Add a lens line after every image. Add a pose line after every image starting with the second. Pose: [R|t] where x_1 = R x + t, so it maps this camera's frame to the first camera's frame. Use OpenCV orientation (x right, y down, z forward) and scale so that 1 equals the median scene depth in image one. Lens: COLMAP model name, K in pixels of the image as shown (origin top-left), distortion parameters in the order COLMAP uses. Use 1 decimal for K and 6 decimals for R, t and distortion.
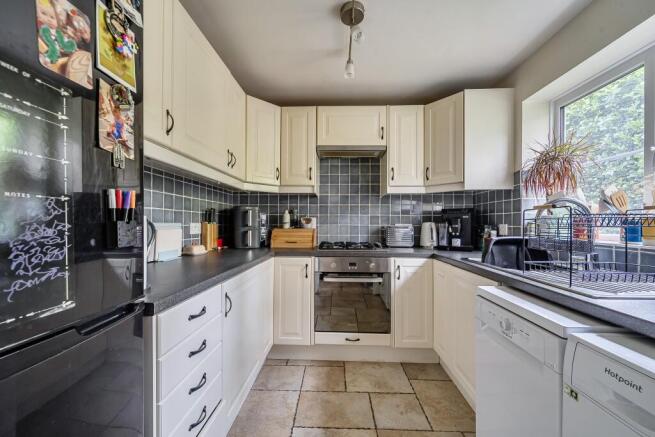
lens RADIAL K [[256.5, 0, 327.0], [0, 256.5, 221.0], [0, 0, 1]] dist [0.001274, -0.000087]
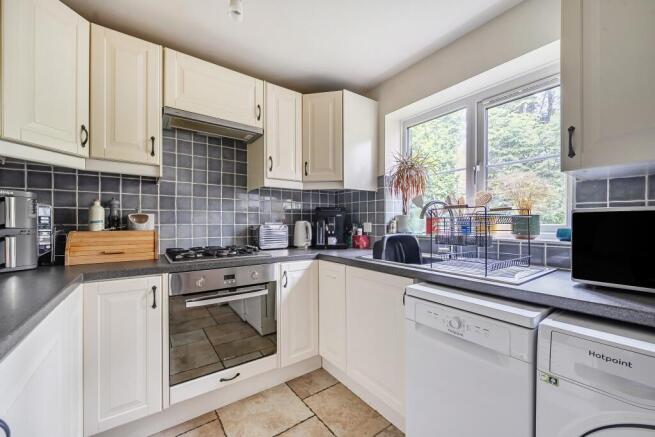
lens RADIAL K [[256.5, 0, 328.3], [0, 256.5, 222.6], [0, 0, 1]] dist [0.001274, -0.000087]
pose [[0.782699, -0.004575, 0.622384, -0.136392], [-0.002465, 0.999942, 0.010450, 0.001953], [-0.622396, -0.009714, 0.782642, 0.233780]]
